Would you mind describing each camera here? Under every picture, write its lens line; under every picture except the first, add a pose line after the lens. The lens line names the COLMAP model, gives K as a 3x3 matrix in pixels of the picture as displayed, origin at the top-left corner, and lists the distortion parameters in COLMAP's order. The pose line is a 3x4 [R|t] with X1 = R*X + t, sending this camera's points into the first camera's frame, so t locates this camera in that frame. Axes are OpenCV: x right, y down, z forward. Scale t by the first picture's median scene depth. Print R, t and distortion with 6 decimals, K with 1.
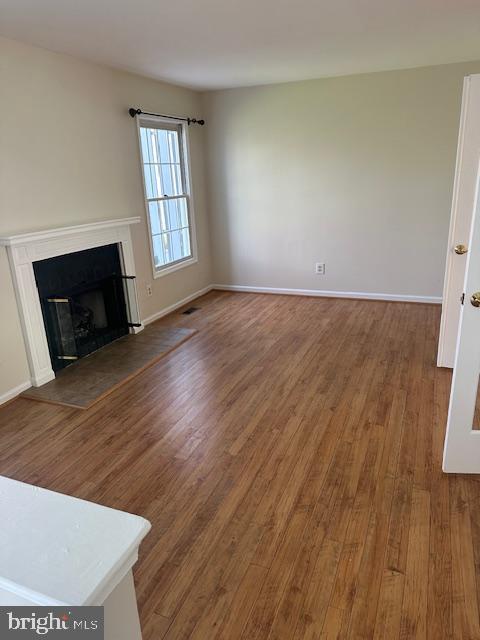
lens RADIAL K [[446.4, 0, 240.0], [0, 446.4, 320.0], [0, 0, 1]] dist [0.009109, 0.001030]
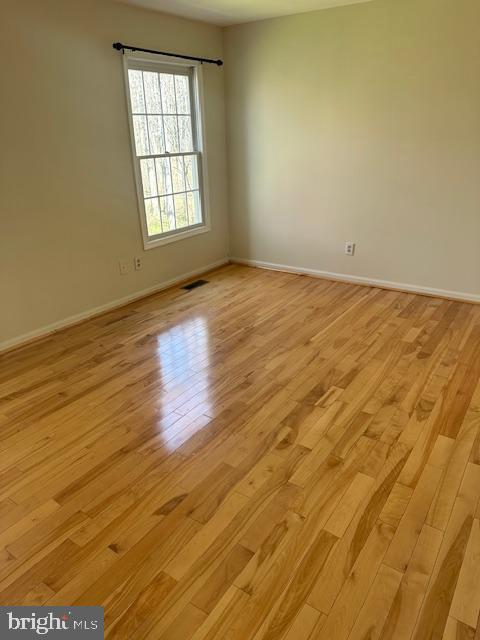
lens RADIAL K [[435.9, 0, 240.0], [0, 435.9, 320.0], [0, 0, 1]] dist [-0.025881, -0.000181]
pose [[0.977416, 0.105058, -0.183357, 0.153994], [-0.085063, 0.989865, 0.113720, -0.063661], [0.193446, -0.095555, 0.976447, 0.173795]]
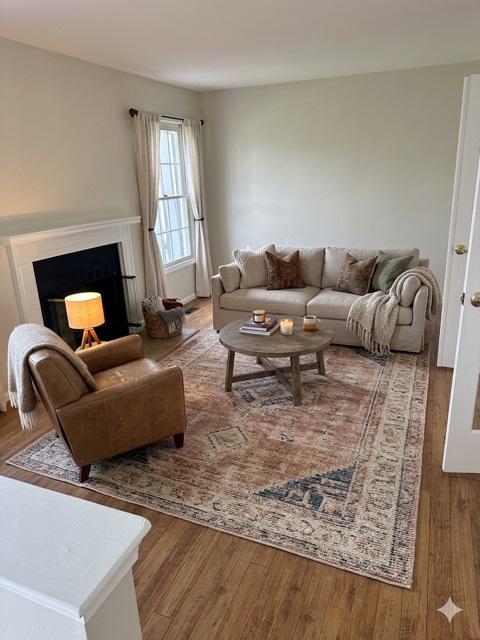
lens RADIAL K [[453.2, 0, 233.4], [0, 453.2, 322.5], [0, 0, 1]] dist [0.002864, 0.002584]
pose [[0.999980, -0.000246, -0.006350, -0.007992], [0.000246, 1.000000, 0.000092, 0.005572], [0.006350, -0.000094, 0.999980, -0.015095]]
